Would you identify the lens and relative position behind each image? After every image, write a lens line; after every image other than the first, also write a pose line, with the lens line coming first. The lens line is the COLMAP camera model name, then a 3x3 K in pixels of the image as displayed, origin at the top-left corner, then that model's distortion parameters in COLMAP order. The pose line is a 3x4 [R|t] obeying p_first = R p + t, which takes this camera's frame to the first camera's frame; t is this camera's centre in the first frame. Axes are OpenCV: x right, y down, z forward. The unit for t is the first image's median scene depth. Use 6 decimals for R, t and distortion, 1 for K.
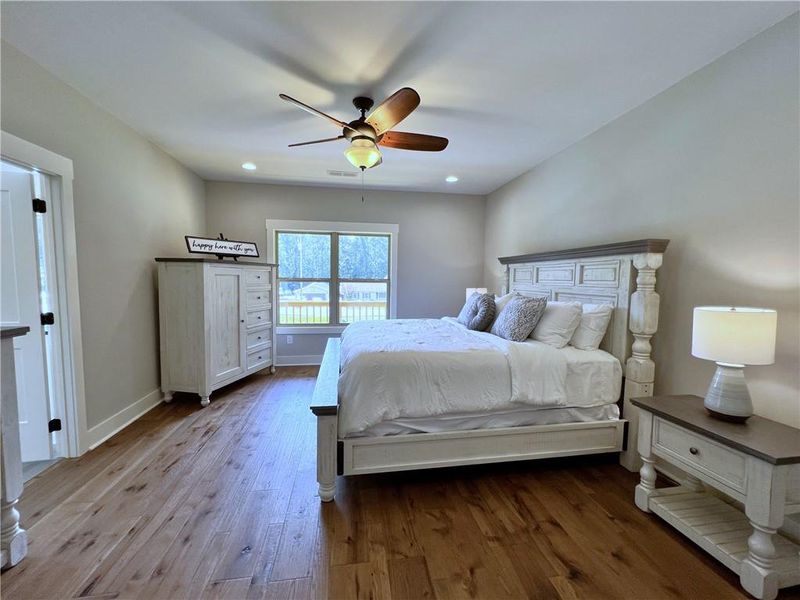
lens RADIAL K [[341.4, 0, 395.6], [0, 341.4, 301.1], [0, 0, 1]] dist [0.012355, 0.000394]
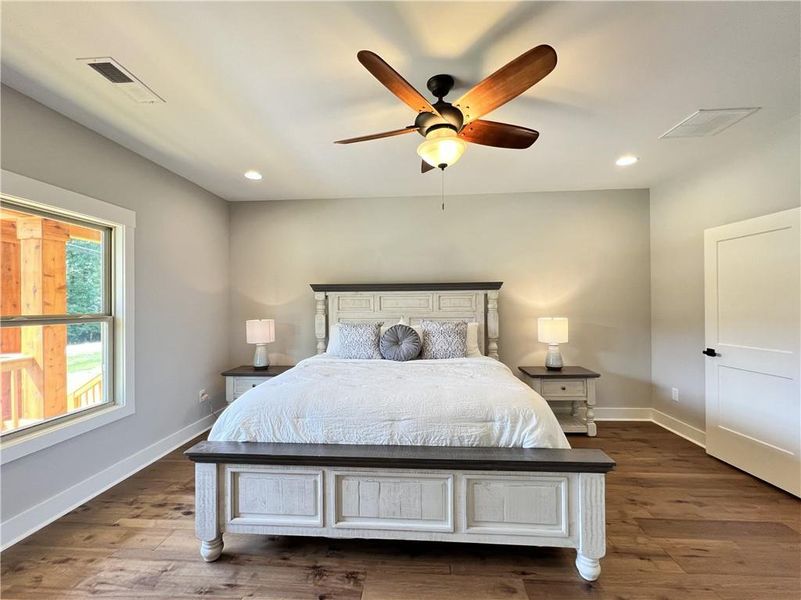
lens RADIAL K [[341.9, 0, 396.1], [0, 341.9, 301.1], [0, 0, 1]] dist [0.012355, 0.000394]
pose [[0.208623, -0.010398, 0.977941, -0.813610], [0.078498, 0.996895, -0.006147, -0.091890], [-0.974841, 0.078048, 0.208791, 0.917856]]
